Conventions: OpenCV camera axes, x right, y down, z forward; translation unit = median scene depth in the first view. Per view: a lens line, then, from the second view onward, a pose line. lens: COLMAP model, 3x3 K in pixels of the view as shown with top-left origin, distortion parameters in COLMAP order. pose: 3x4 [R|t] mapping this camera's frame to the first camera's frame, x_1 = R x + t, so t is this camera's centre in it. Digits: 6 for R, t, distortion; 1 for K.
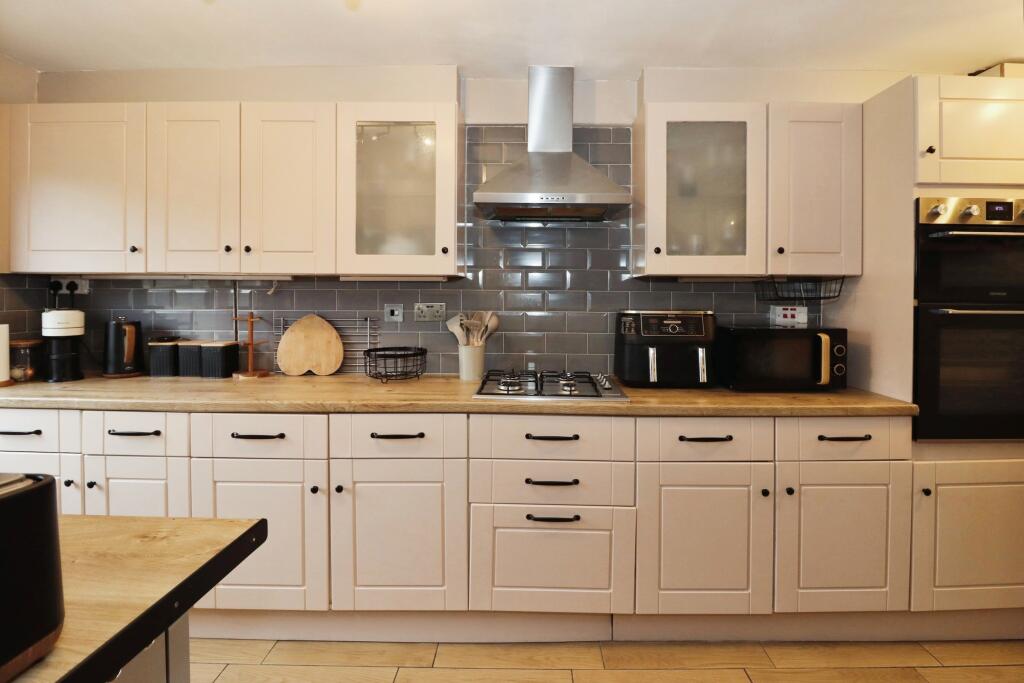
lens RADIAL K [[490.2, 0, 552.5], [0, 490.2, 303.6], [0, 0, 1]] dist [-0.014051, -0.001458]
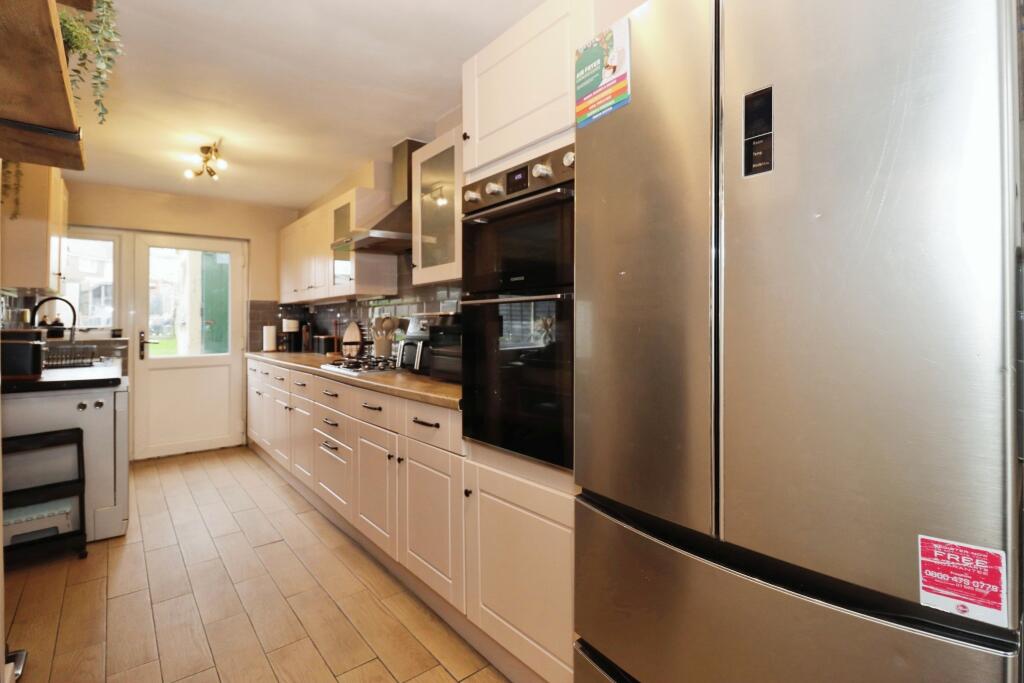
lens RADIAL K [[490.2, 0, 549.6], [0, 490.2, 325.4], [0, 0, 1]] dist [-0.014051, -0.001458]
pose [[0.653722, -0.007524, -0.756697, 1.410442], [-0.002030, 0.999930, -0.011696, 0.060910], [0.756732, 0.009182, 0.653661, 0.433004]]
